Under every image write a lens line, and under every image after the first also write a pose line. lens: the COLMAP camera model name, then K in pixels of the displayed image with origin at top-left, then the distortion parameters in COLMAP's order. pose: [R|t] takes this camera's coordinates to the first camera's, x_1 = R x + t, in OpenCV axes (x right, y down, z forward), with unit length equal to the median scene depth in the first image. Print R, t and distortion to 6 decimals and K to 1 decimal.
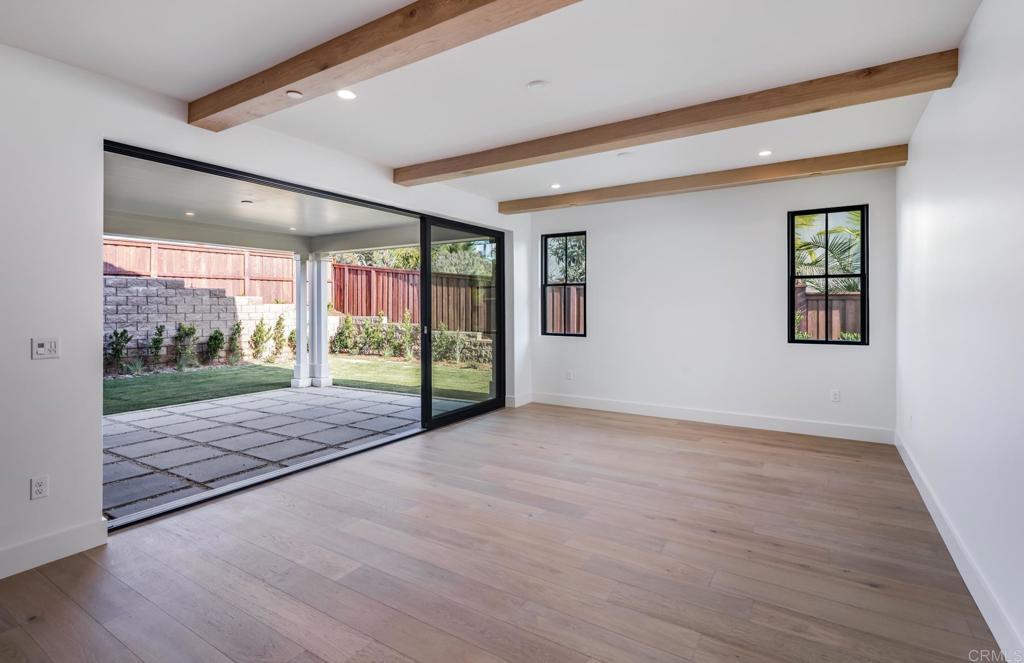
lens RADIAL K [[489.8, 0, 513.6], [0, 489.8, 306.3], [0, 0, 1]] dist [0.003172, -0.000375]
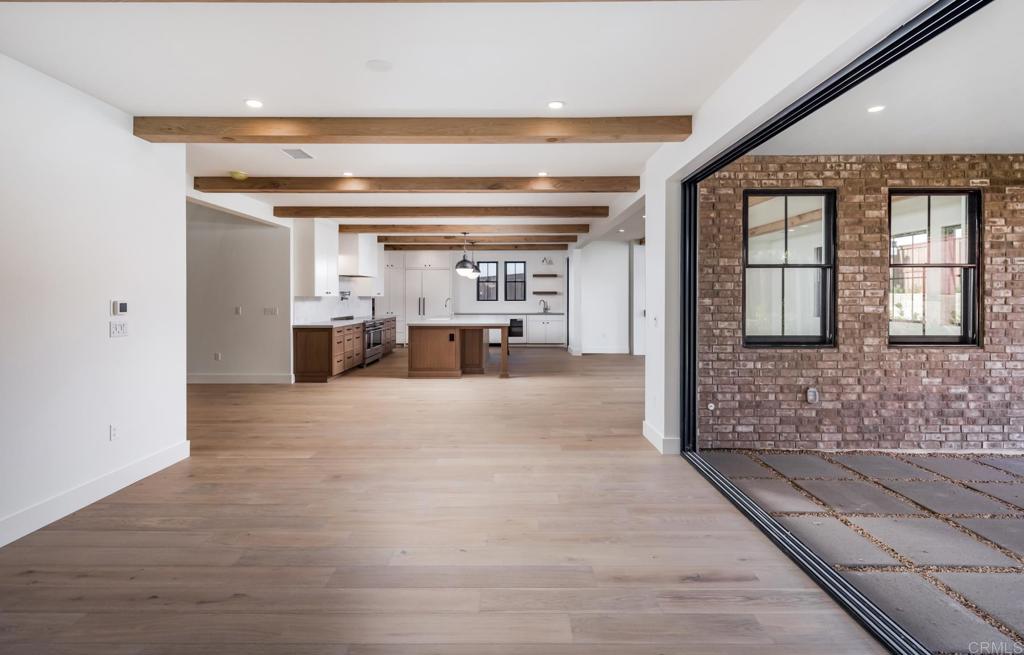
lens RADIAL K [[494.9, 0, 512.0], [0, 494.9, 300.5], [0, 0, 1]] dist [0.003292, -0.000537]
pose [[-0.848375, 0.006333, -0.529357, 0.379562], [0.001901, 0.999958, 0.008917, -0.003593], [0.529392, 0.006559, -0.848352, 2.151204]]
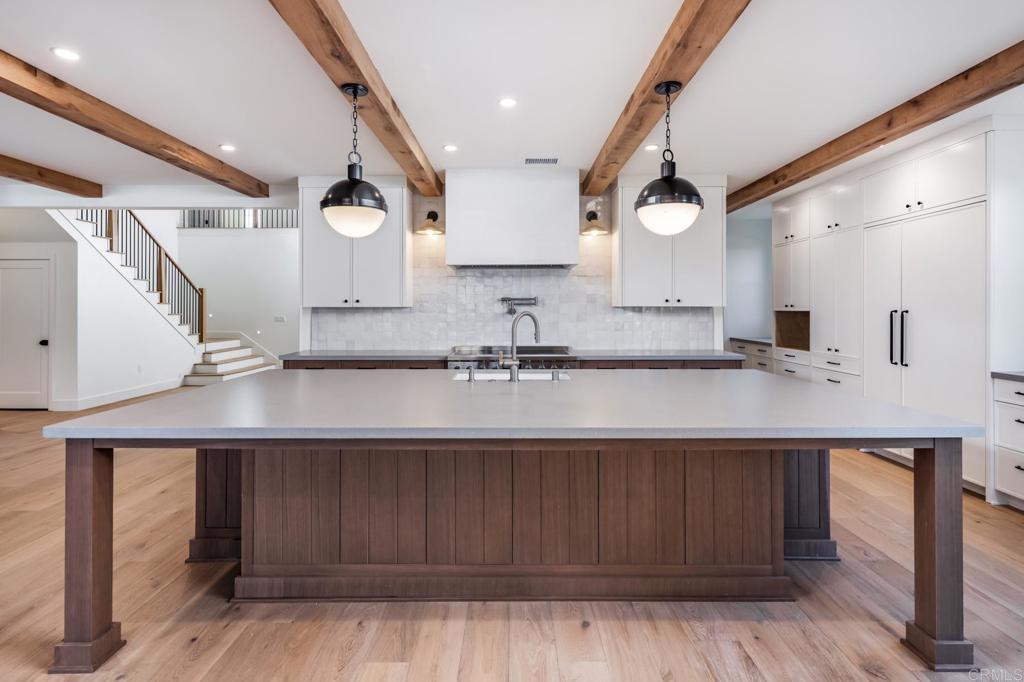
lens RADIAL K [[490.9, 0, 511.0], [0, 490.9, 305.5], [0, 0, 1]] dist [-0.001506, -0.000012]
pose [[-0.526241, 0.008408, 0.850294, -2.172462], [0.000852, 0.999956, -0.009360, 0.008174], [-0.850335, -0.004201, -0.526225, -0.688682]]
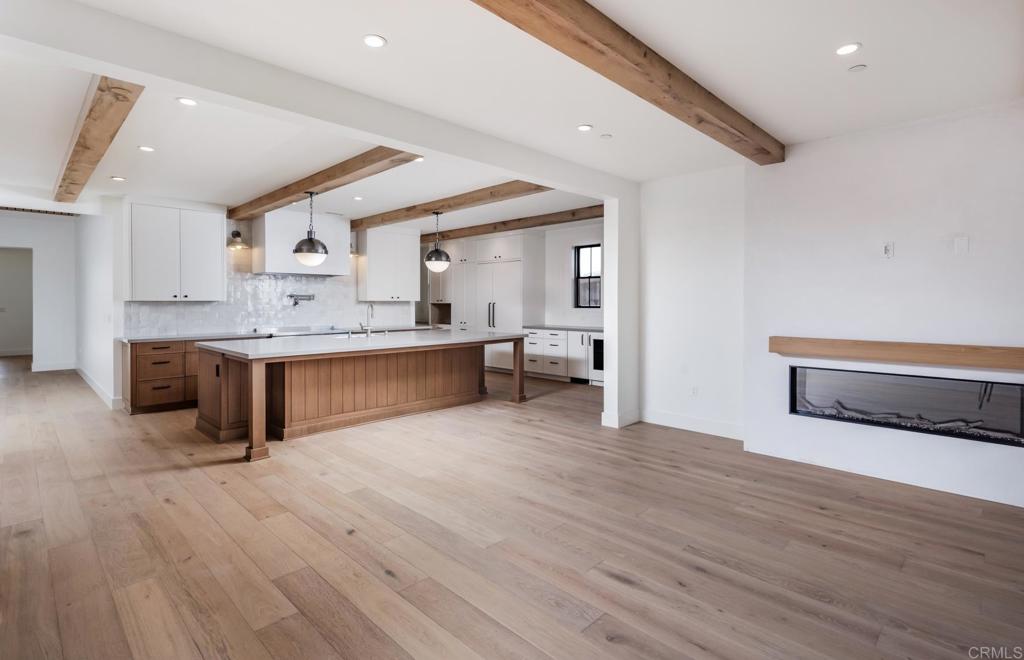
lens RADIAL K [[489.8, 0, 513.6], [0, 489.8, 304.8], [0, 0, 1]] dist [0.003172, -0.000375]
pose [[-0.976442, 0.001220, 0.215778, -2.404120], [0.002453, 0.999982, 0.005448, 0.006813], [-0.215767, 0.005849, -0.976427, 0.838035]]
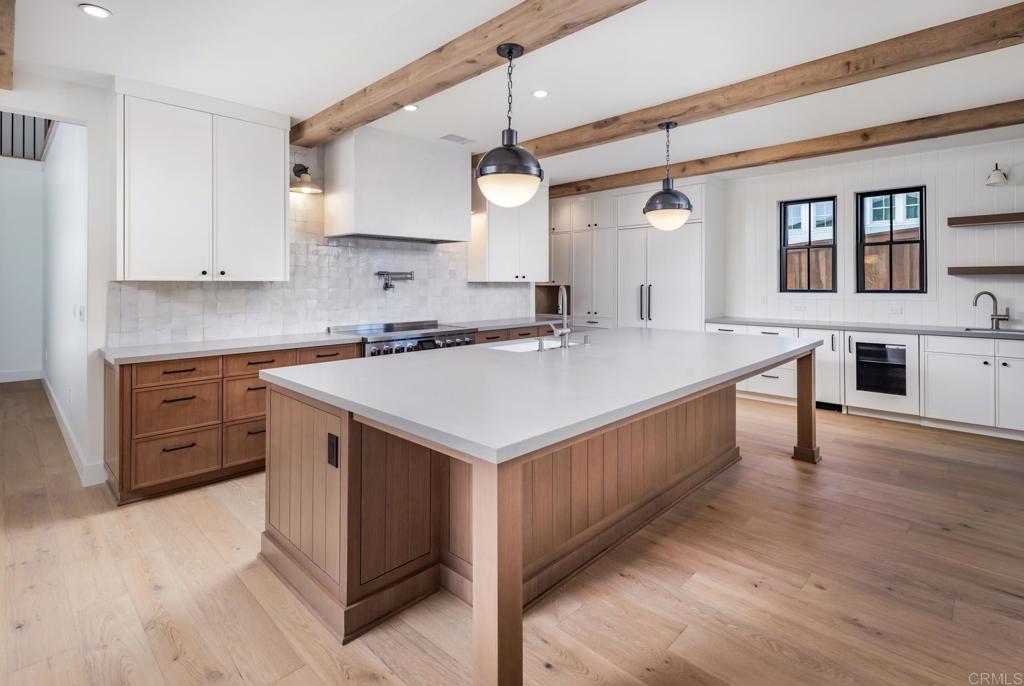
lens RADIAL K [[492.9, 0, 515.3], [0, 492.9, 281.7], [0, 0, 1]] dist [0.001344, 0.000039]
pose [[-0.977994, 0.003658, 0.208603, -1.369210], [0.002490, 0.999980, -0.005857, 0.007820], [-0.208620, -0.005209, -0.977983, -0.025264]]
